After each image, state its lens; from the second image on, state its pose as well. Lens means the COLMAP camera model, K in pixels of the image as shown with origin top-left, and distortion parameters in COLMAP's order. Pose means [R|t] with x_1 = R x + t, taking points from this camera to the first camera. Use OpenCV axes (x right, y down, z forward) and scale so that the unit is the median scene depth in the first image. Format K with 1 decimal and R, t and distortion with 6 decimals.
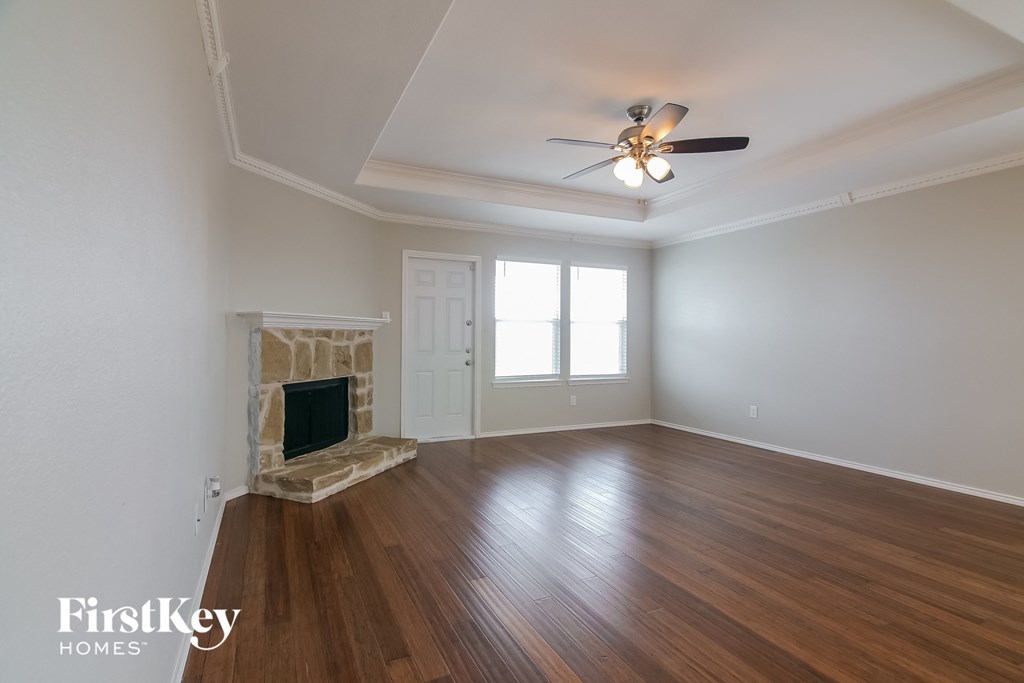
lens RADIAL K [[486.7, 0, 517.7], [0, 486.7, 343.5], [0, 0, 1]] dist [0.001725, -0.000197]
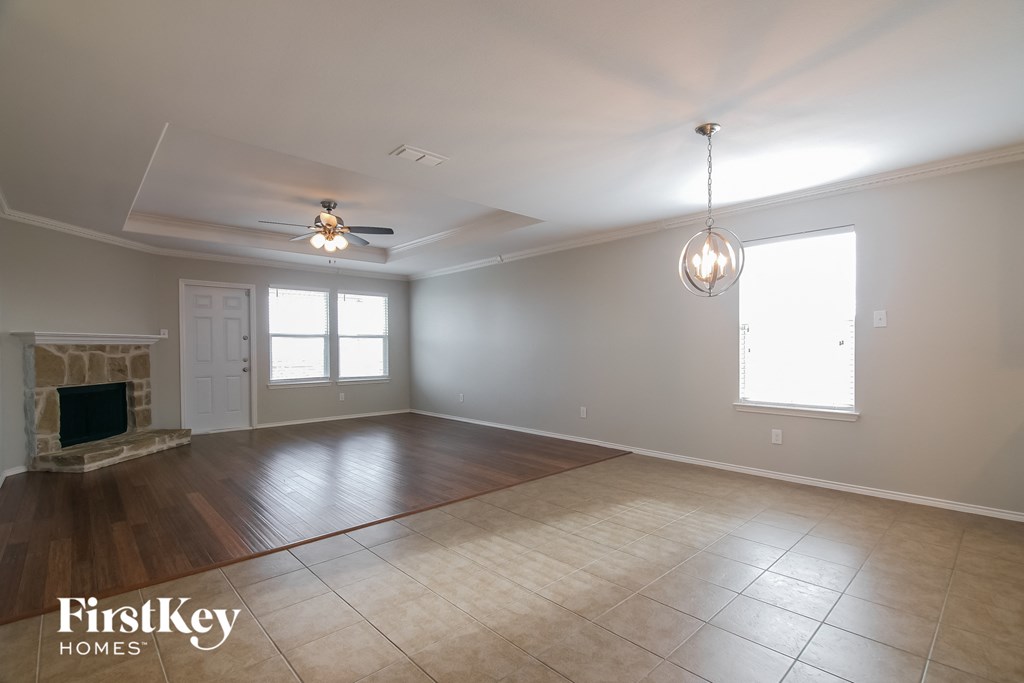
lens RADIAL K [[460.6, 0, 516.1], [0, 460.6, 362.8], [0, 0, 1]] dist [-0.001138, -0.007323]
pose [[0.954238, -0.019343, 0.298423, 0.273255], [0.012967, 0.999644, 0.023331, 0.004427], [-0.298768, -0.018394, 0.954148, -0.443389]]
